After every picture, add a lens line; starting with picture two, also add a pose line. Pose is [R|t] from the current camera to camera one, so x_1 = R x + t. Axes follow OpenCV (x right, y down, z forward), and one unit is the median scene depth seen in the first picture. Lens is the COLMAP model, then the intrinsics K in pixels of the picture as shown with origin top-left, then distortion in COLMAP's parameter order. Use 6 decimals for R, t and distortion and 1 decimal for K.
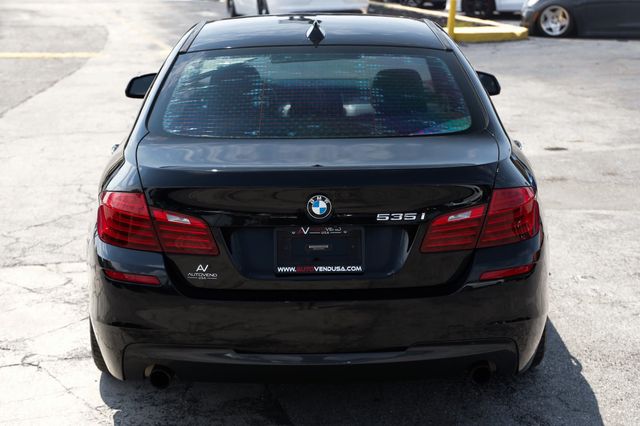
lens RADIAL K [[1115.8, 0, 312.9], [0, 1115.8, 249.9], [0, 0, 1]] dist [0.207306, 0.000000]
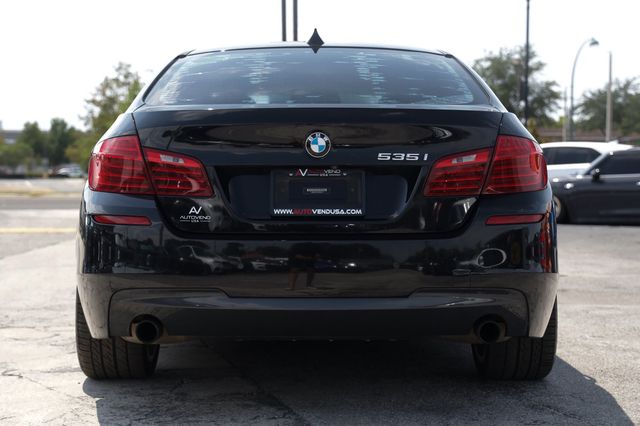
lens RADIAL K [[1115.8, 0, 291.3], [0, 1115.8, 242.1], [0, 0, 1]] dist [0.207306, 0.000000]
pose [[0.999821, 0.010778, -0.015542, -0.001296], [-0.013653, 0.979966, -0.198697, 0.196912], [0.013089, 0.198874, 0.979938, 0.055972]]
